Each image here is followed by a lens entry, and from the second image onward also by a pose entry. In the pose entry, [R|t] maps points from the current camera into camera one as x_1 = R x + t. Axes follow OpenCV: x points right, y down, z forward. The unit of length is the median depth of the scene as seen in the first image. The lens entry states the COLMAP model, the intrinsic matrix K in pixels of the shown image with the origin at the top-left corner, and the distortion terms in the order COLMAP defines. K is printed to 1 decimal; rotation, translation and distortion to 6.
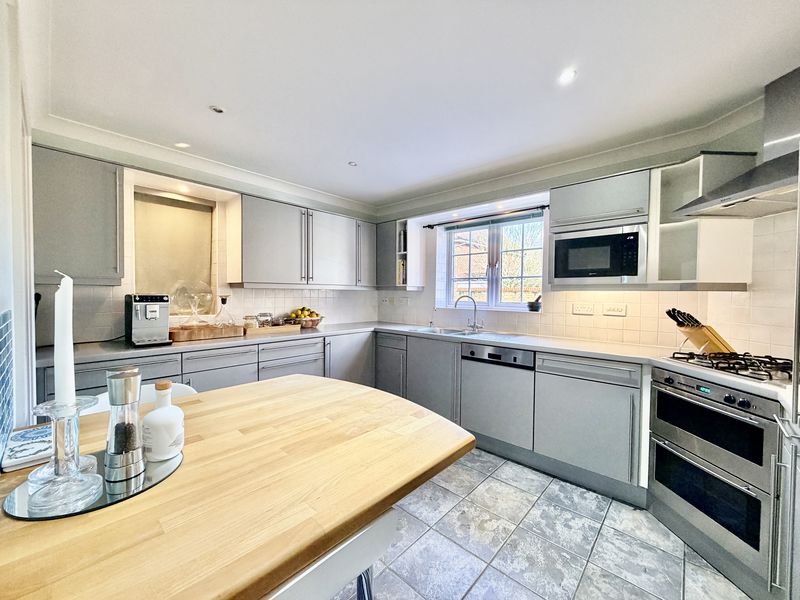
lens RADIAL K [[319.7, 0, 399.4], [0, 319.7, 300.0], [0, 0, 1]] dist [0.001881, -0.000489]
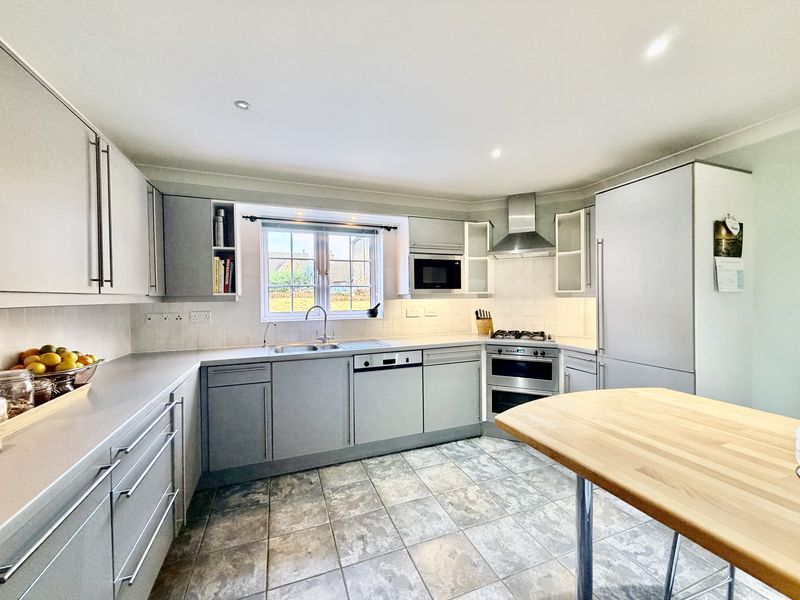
lens RADIAL K [[319.7, 0, 399.6], [0, 319.7, 299.6], [0, 0, 1]] dist [0.001881, -0.000489]
pose [[0.444120, -0.021969, 0.895698, -0.736108], [0.033286, 0.999414, 0.008008, -0.043643], [-0.895349, 0.026258, 0.444591, 0.565830]]
